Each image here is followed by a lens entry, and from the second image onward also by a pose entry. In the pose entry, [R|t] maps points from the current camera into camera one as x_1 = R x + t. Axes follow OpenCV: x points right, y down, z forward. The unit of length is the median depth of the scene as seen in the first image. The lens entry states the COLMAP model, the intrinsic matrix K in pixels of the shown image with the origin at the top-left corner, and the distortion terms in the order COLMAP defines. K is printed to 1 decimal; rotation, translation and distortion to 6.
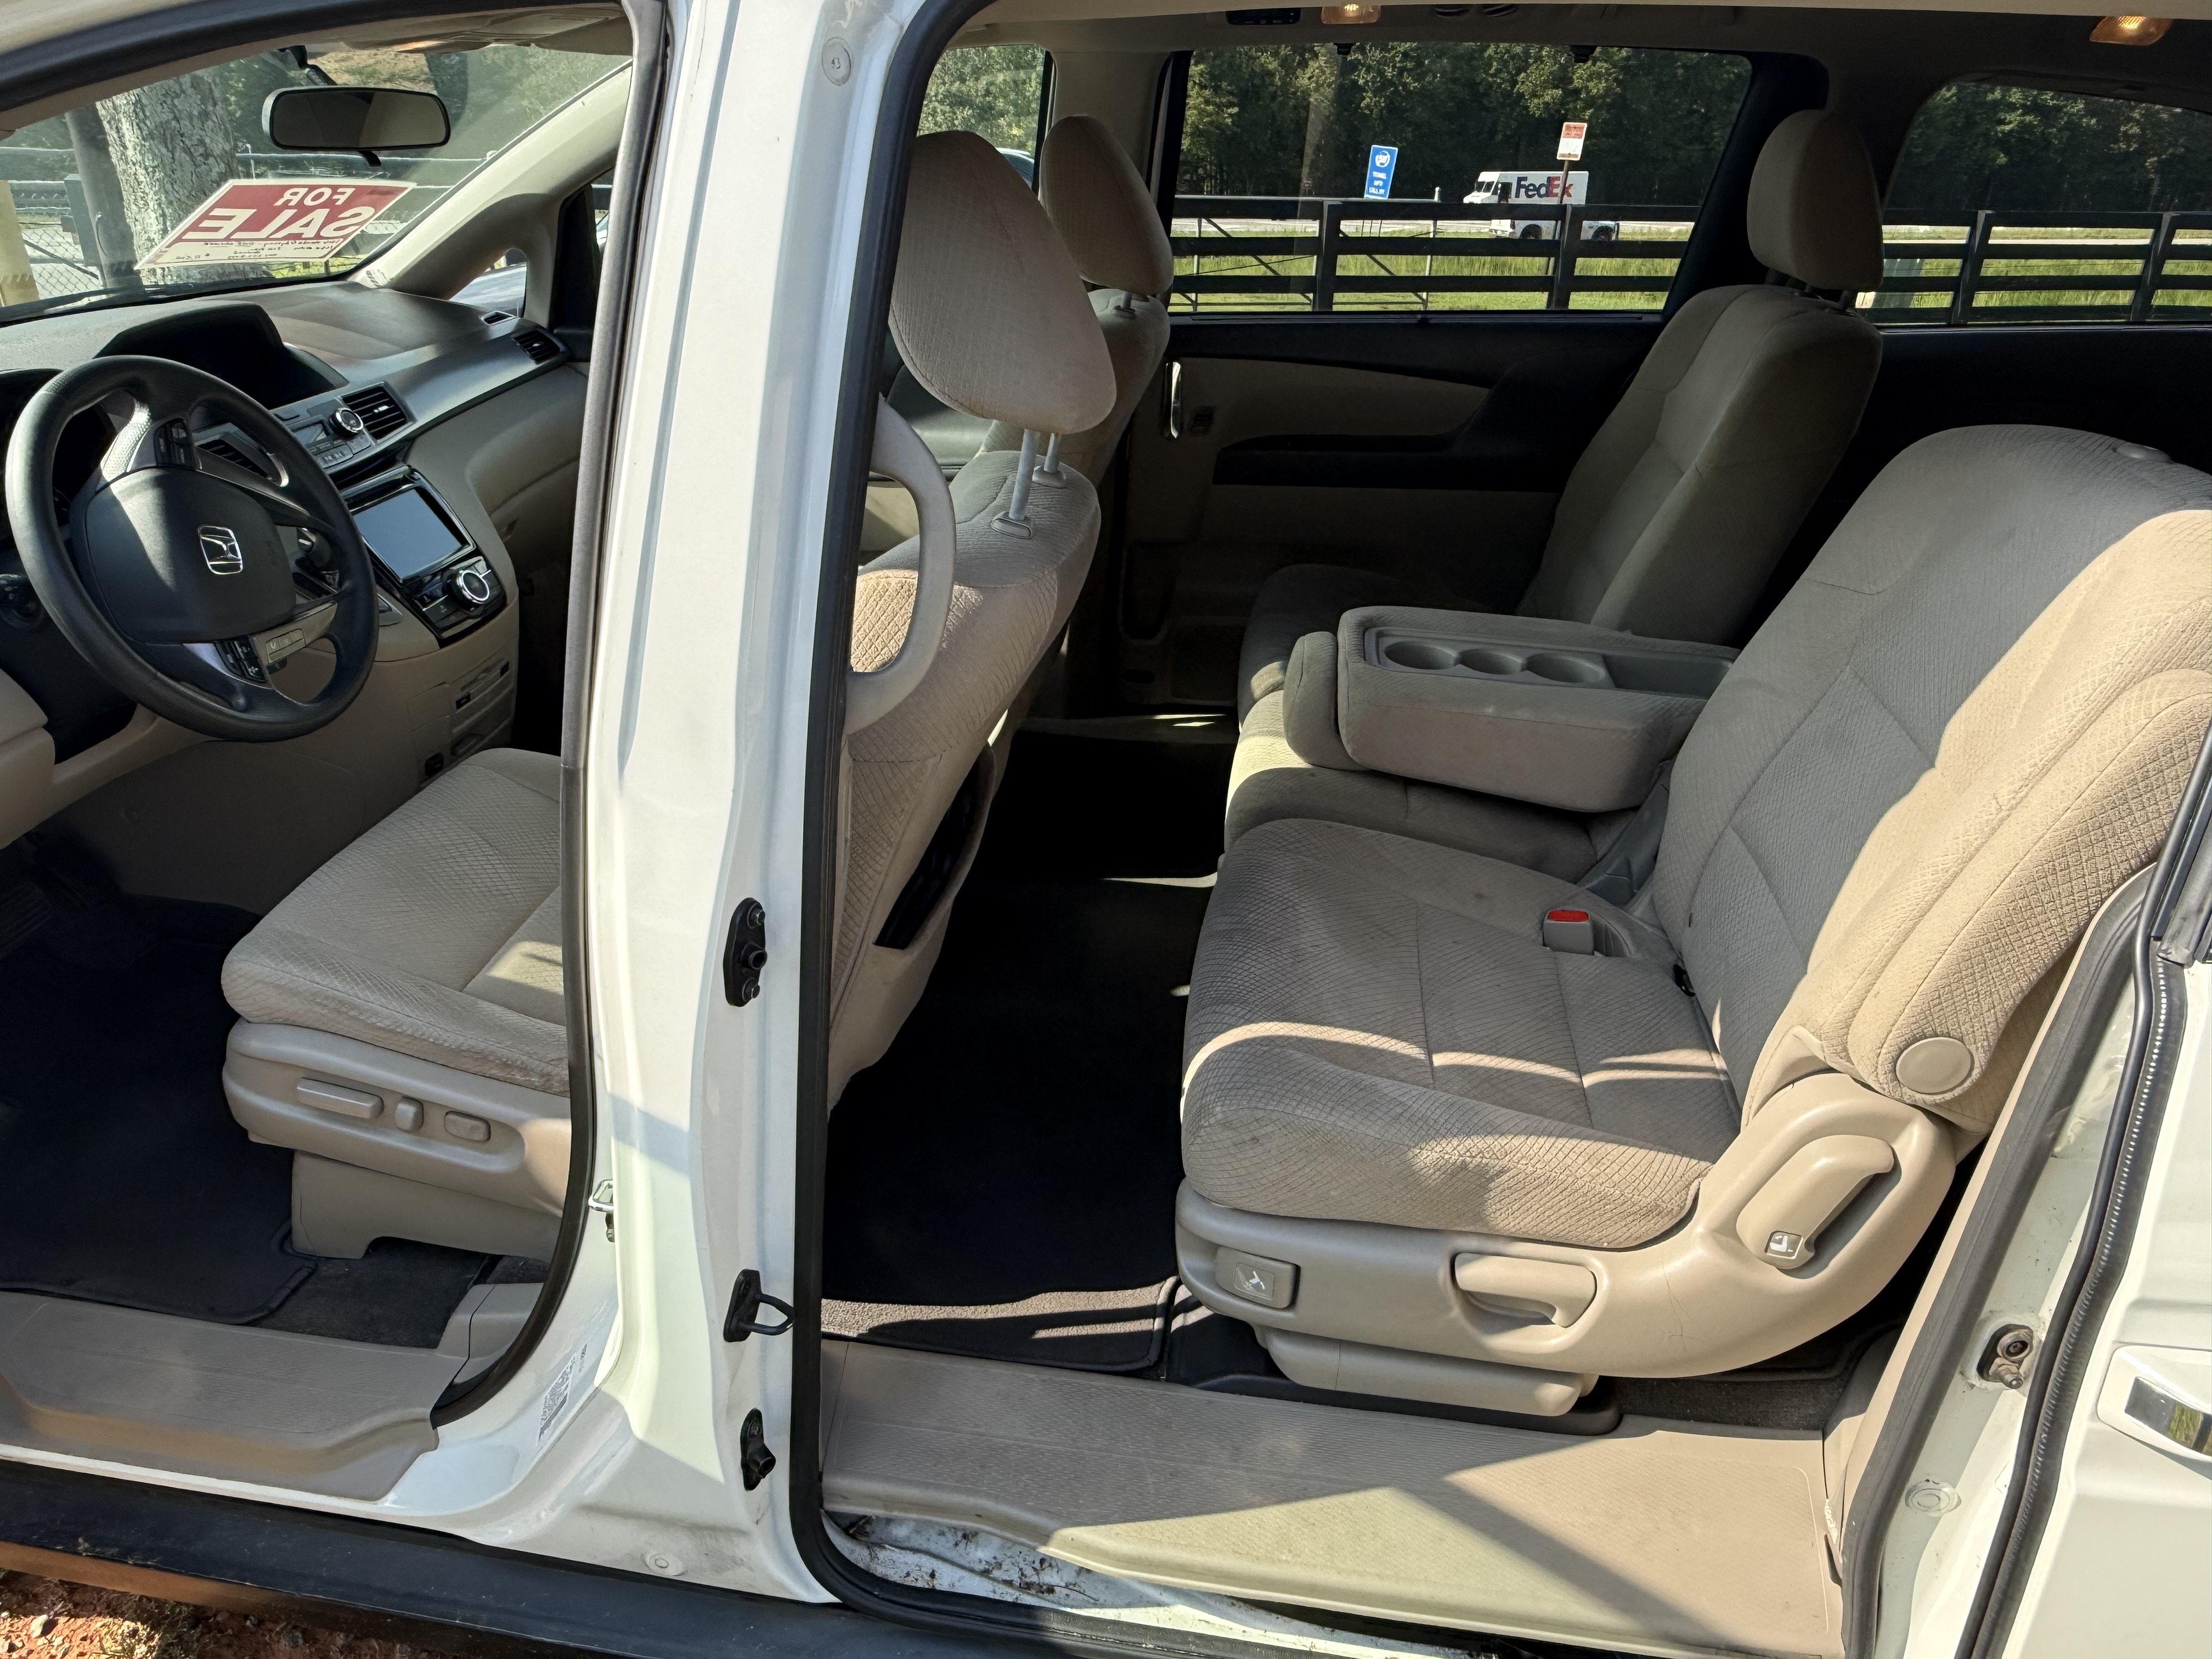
lens RADIAL K [[1395.3, 0, 1102.0], [0, 1395.3, 837.8], [0, 0, 1]] dist [-0.015579, -0.001475]
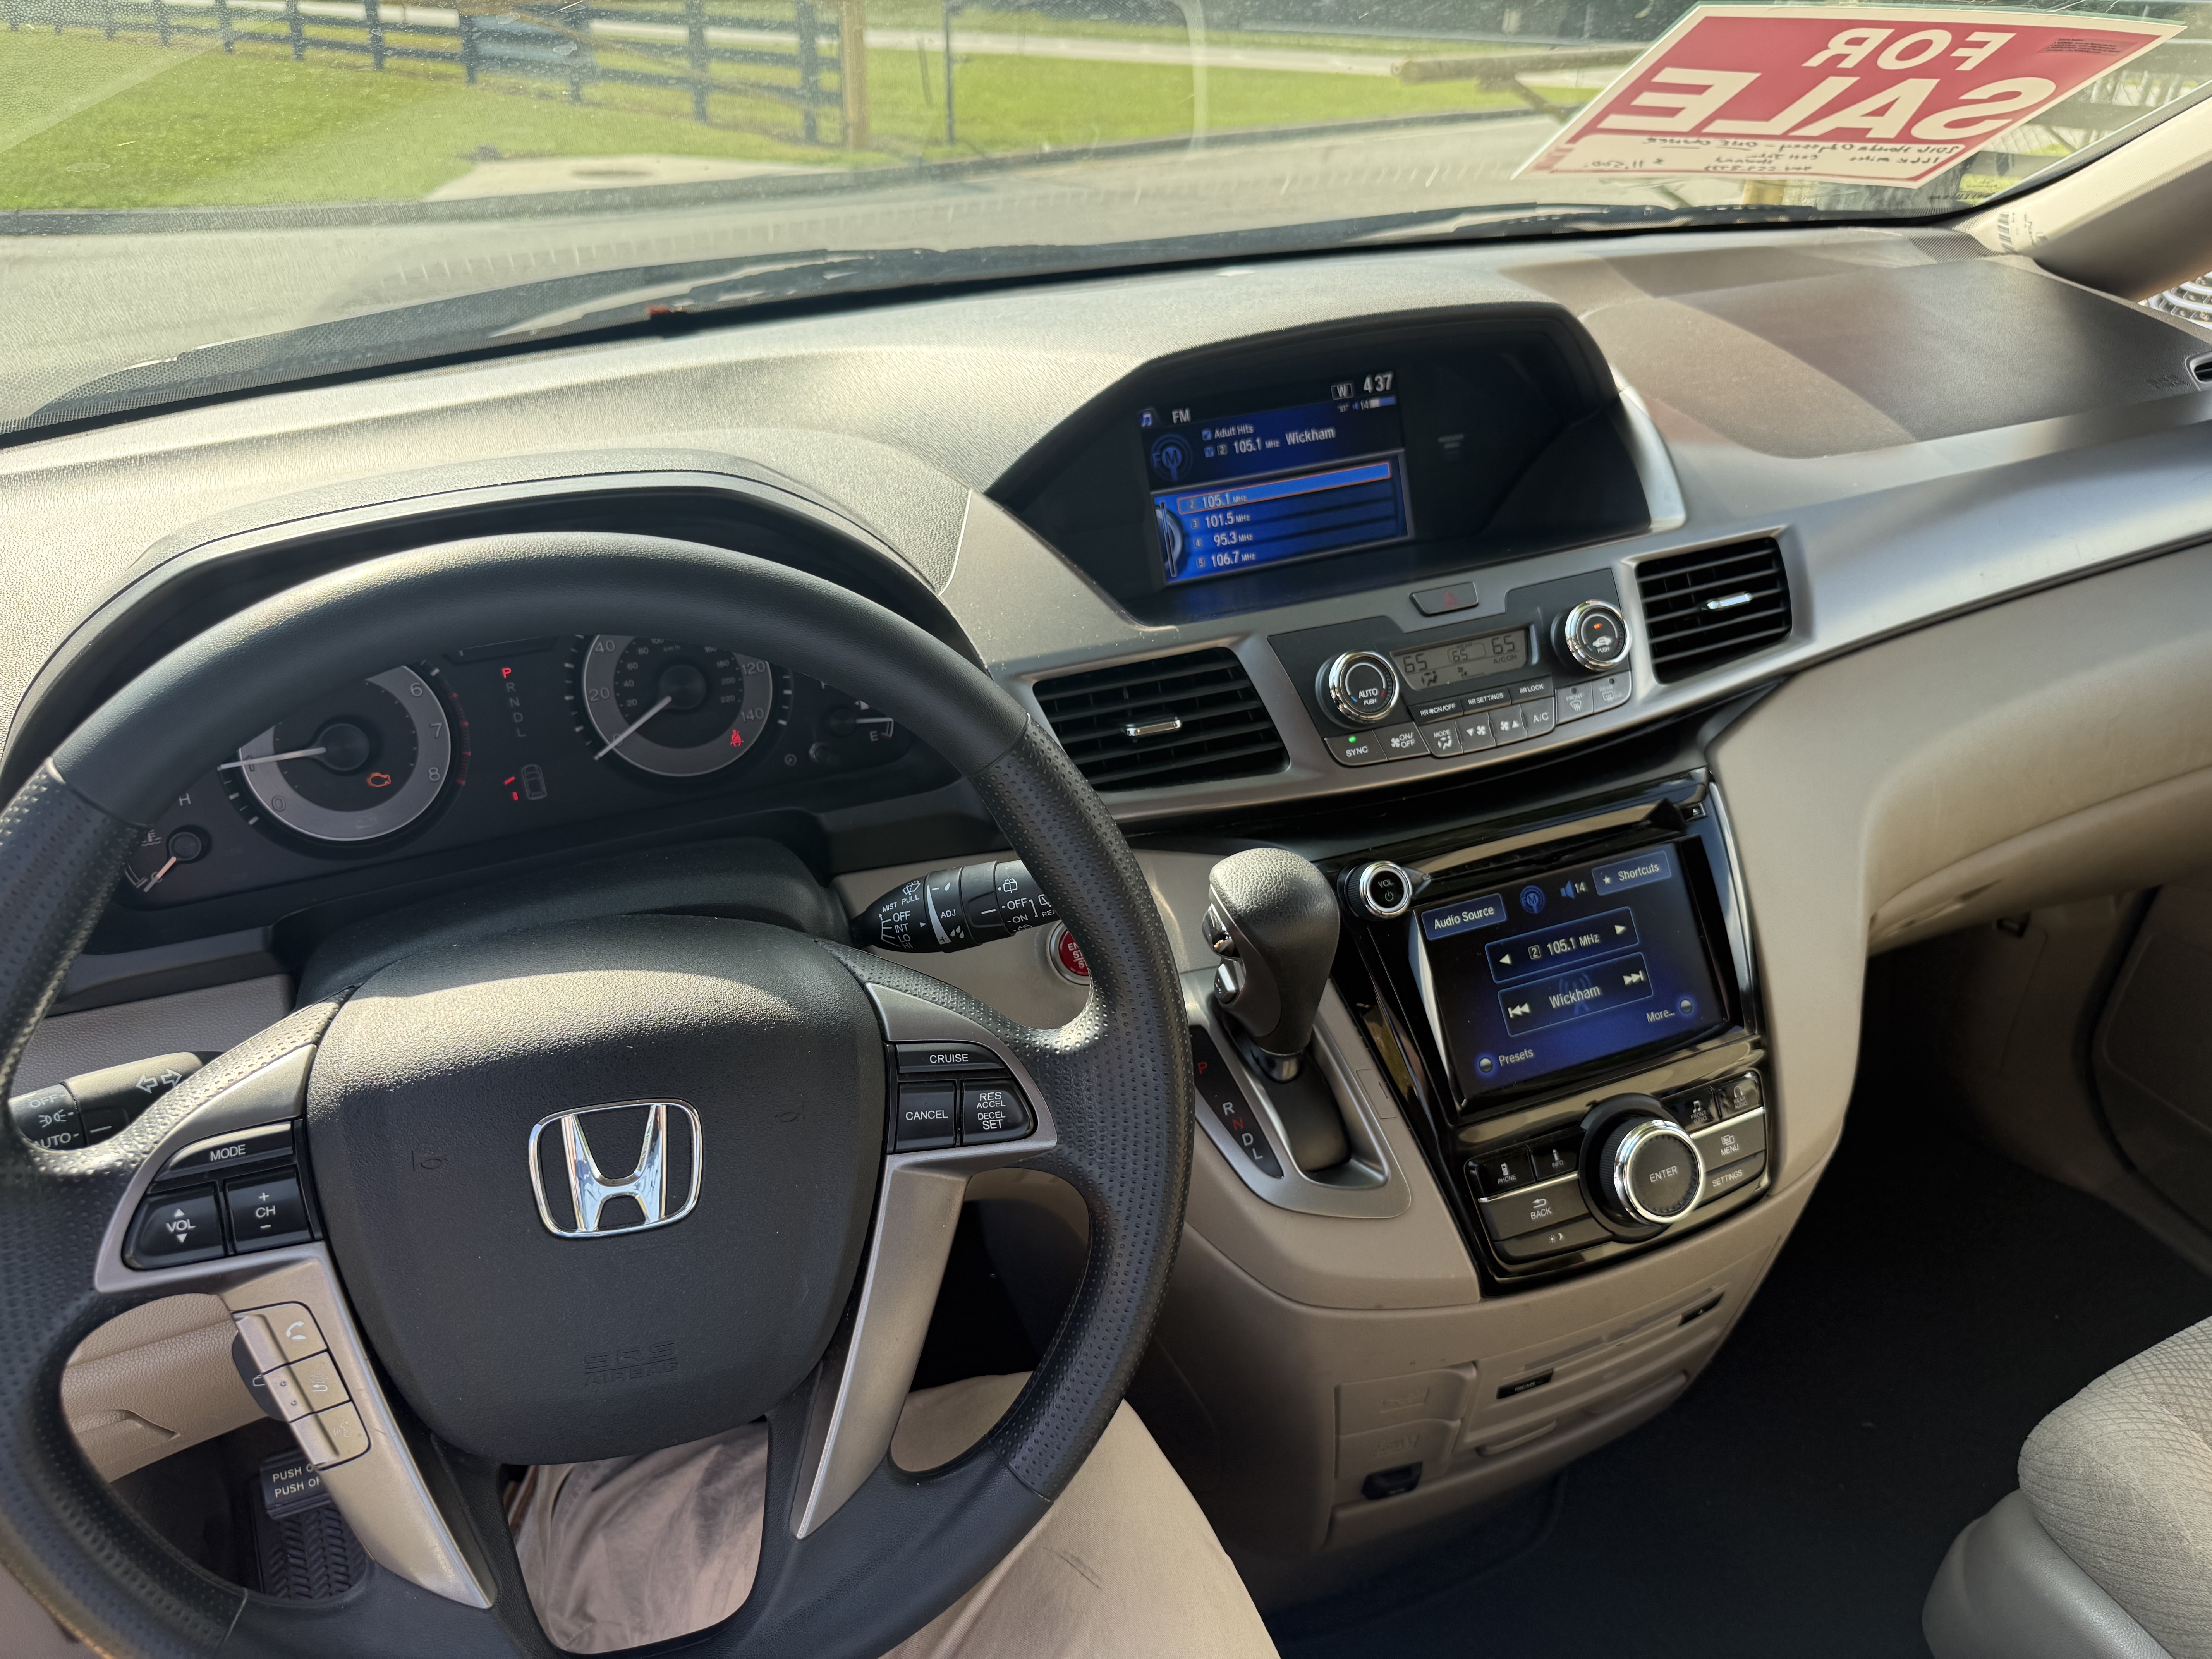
lens RADIAL K [[1567.7, 0, 1106.0], [0, 1567.7, 828.3], [0, 0, 1]] dist [-0.005165, -0.006729]
pose [[0.501049, 0.401911, -0.766432, -0.213373], [-0.381200, 0.897572, 0.221474, -0.248687], [0.776941, 0.181194, 0.602936, 0.535819]]
